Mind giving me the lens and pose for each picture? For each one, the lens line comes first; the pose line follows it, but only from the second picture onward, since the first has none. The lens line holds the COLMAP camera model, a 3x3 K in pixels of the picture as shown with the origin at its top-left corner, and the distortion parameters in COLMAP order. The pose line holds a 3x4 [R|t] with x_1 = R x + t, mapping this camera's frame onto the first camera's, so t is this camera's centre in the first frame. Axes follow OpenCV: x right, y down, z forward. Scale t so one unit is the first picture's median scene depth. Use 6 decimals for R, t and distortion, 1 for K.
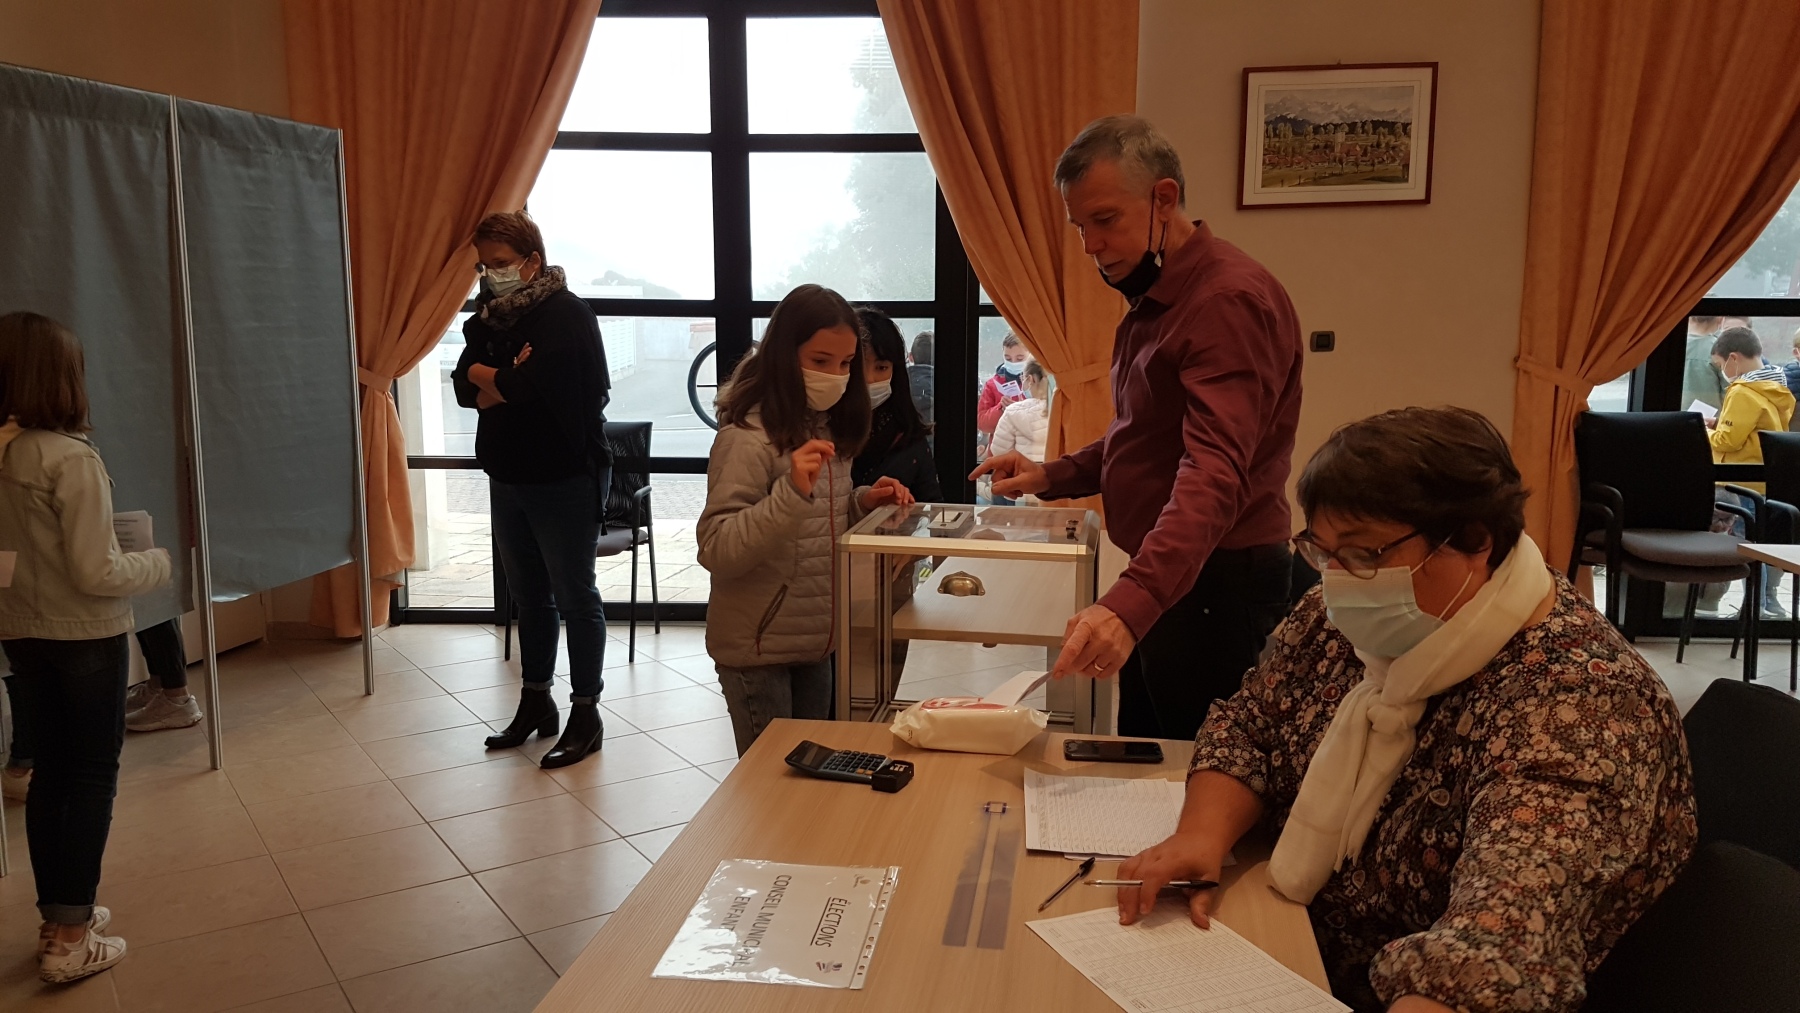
lens RADIAL K [[1394.7, 0, 880.7], [0, 1394.7, 518.9], [0, 0, 1]] dist [0.075637, -0.115061]
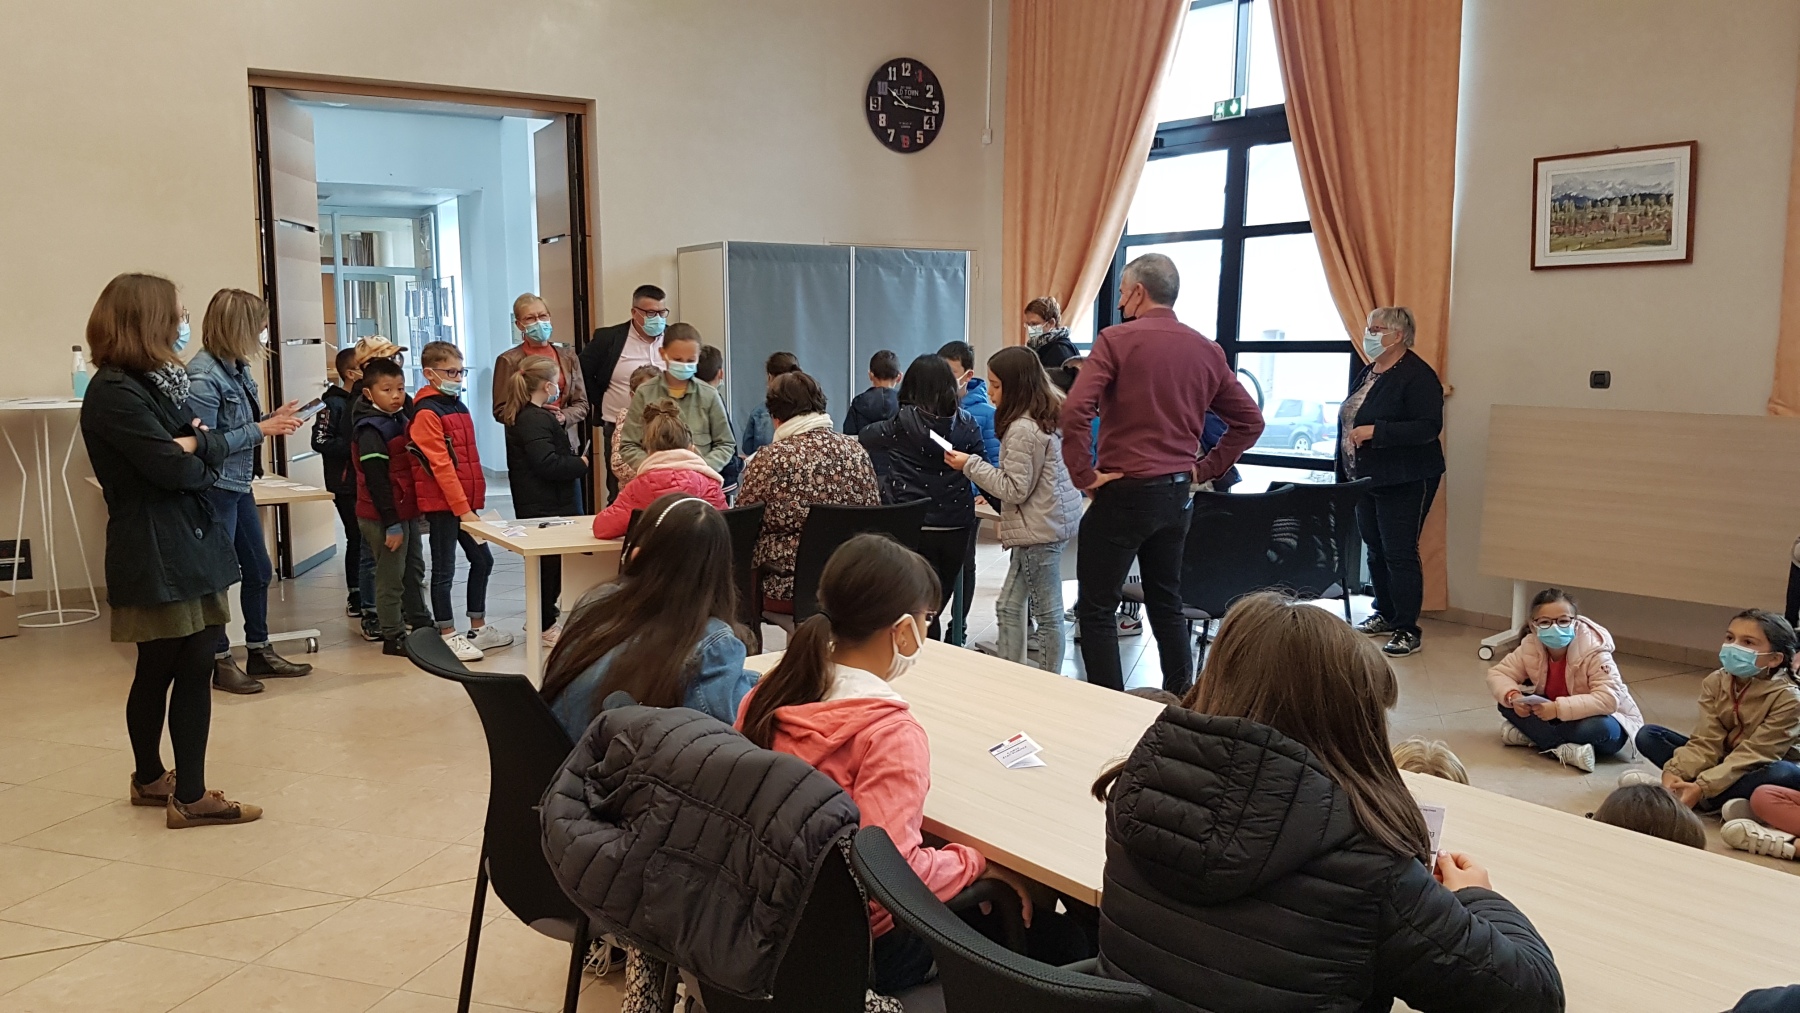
lens RADIAL K [[1387.8, 0, 914.3], [0, 1387.8, 510.4], [0, 0, 1]] dist [0.019222, -0.017866]
pose [[0.667319, 0.095543, -0.738618, 0.822786], [-0.113011, 0.993244, 0.026378, 0.016036], [0.736148, 0.065869, 0.673608, -0.204268]]
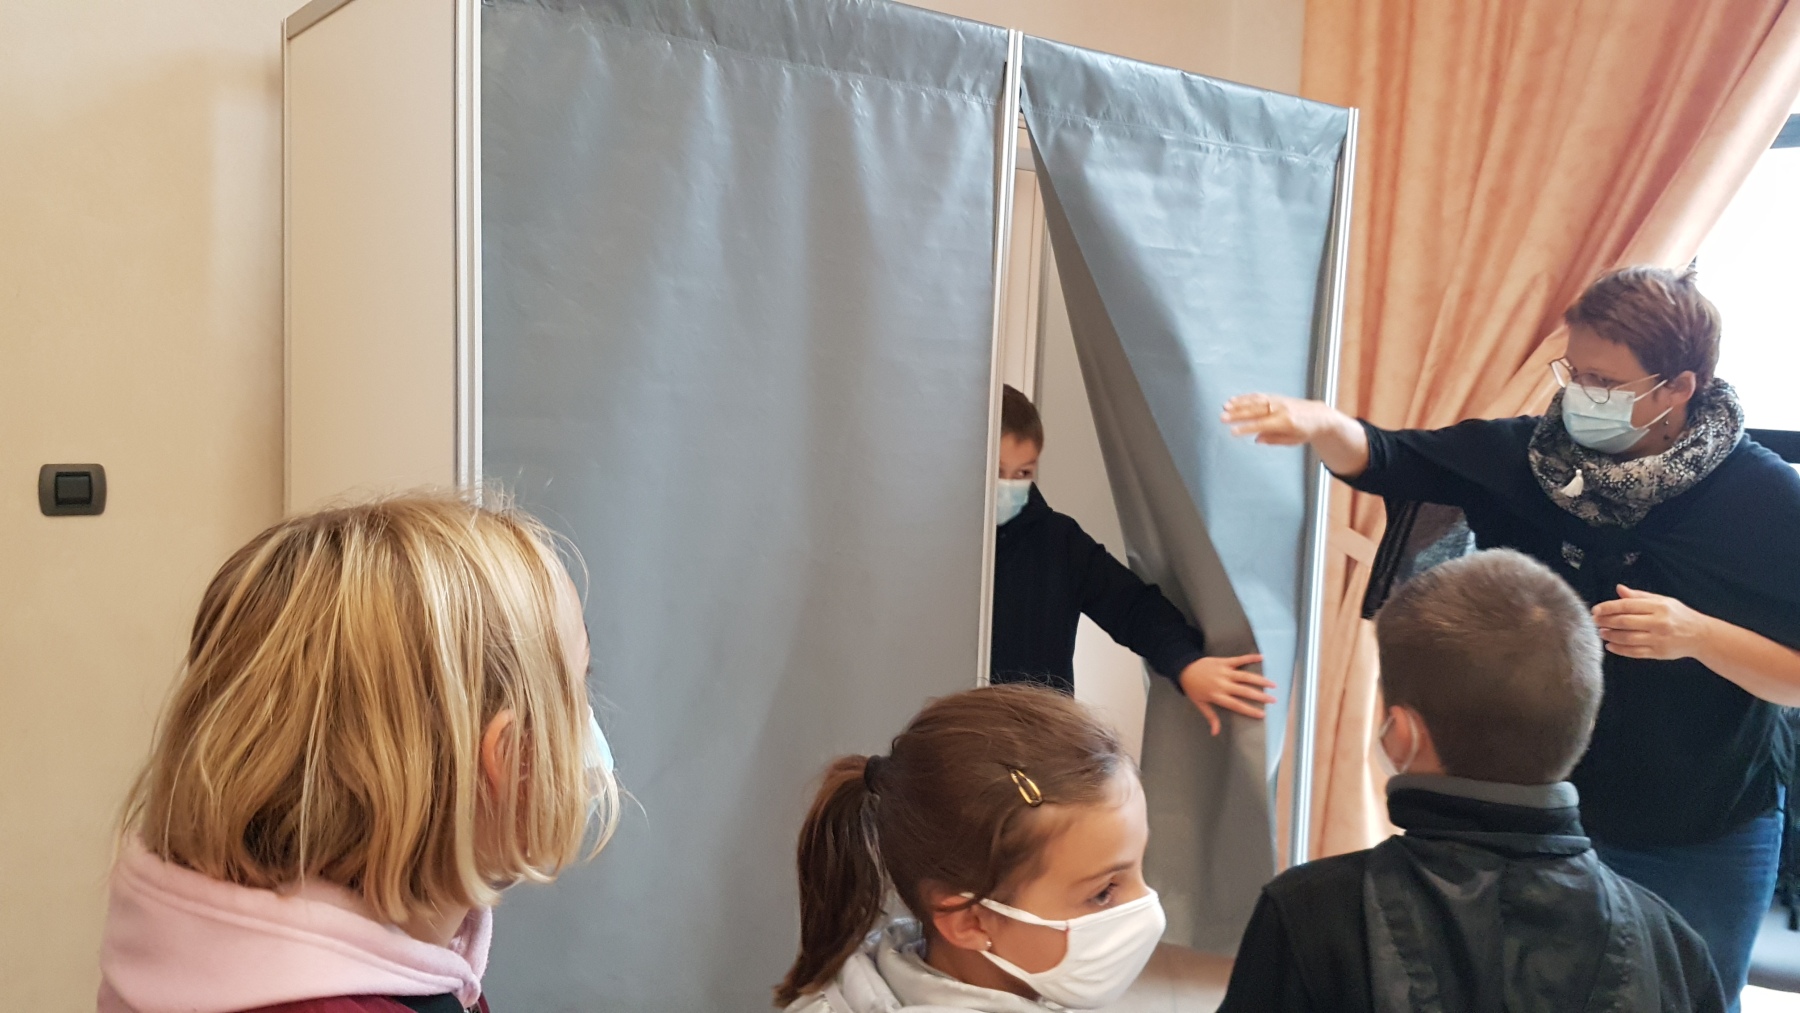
lens RADIAL K [[1394.7, 0, 911.4], [0, 1394.7, 513.6], [0, 0, 1]] dist [0.075637, -0.115061]
pose [[0.755153, 0.090898, -0.649216, -0.132609], [-0.138385, 0.990127, -0.022337, -0.079512], [0.640775, 0.106710, 0.760276, 0.448075]]
